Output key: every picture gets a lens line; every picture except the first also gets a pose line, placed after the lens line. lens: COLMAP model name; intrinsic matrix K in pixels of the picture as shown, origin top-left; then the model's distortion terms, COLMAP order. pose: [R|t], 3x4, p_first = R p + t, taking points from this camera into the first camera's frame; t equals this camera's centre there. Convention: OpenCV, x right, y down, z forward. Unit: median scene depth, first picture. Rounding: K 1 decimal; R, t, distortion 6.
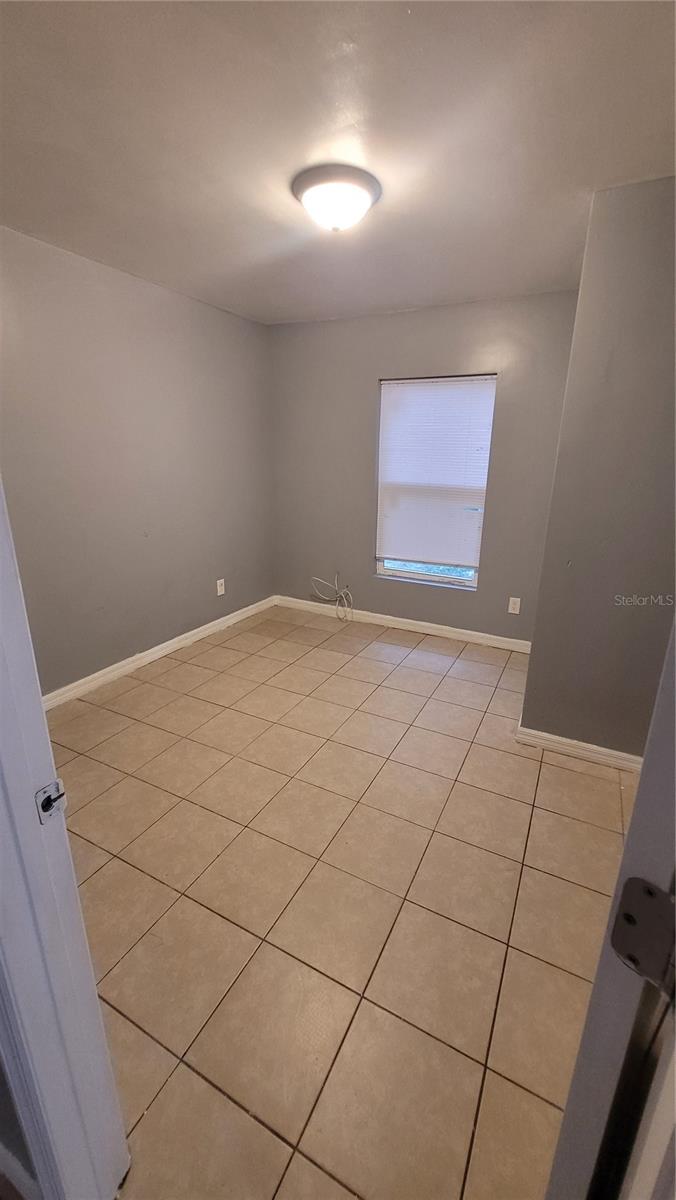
lens RADIAL K [[473.2, 0, 342.3], [0, 473.2, 594.6], [0, 0, 1]] dist [-0.000826, -0.000586]
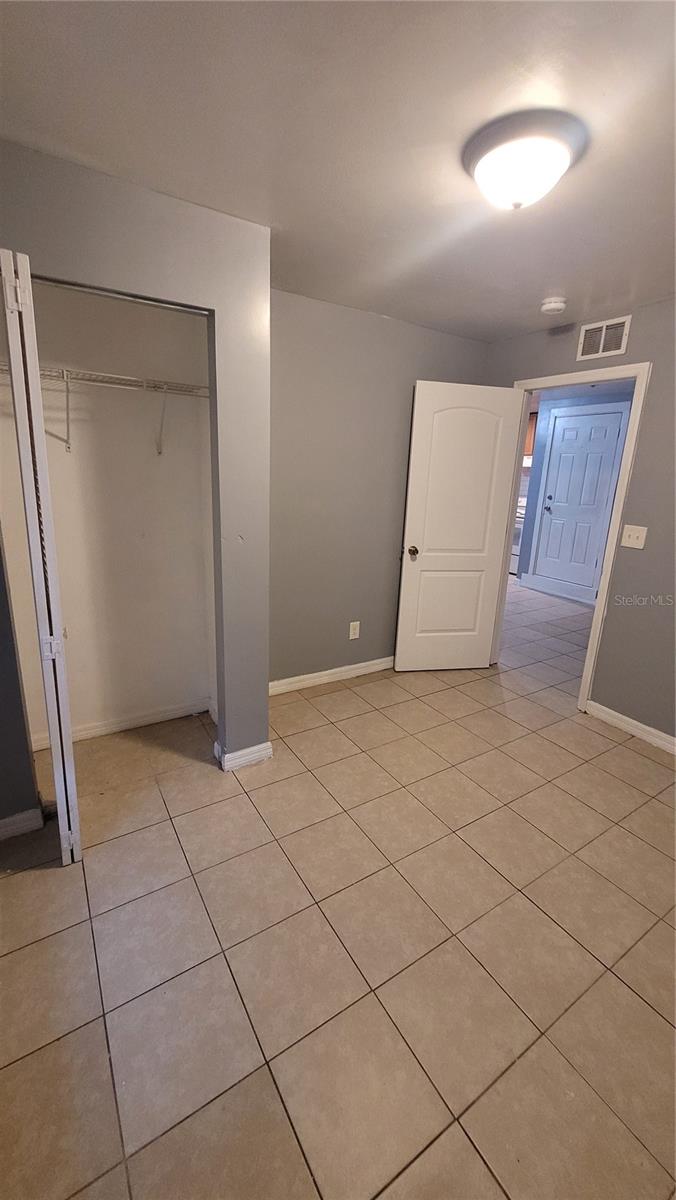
lens RADIAL K [[473.2, 0, 340.1], [0, 473.2, 590.7], [0, 0, 1]] dist [-0.000826, -0.000586]
pose [[-0.864451, -0.177995, 0.470152, -0.177712], [0.091419, 0.863968, 0.495179, -0.501342], [-0.494335, 0.471039, -0.730586, 1.558045]]
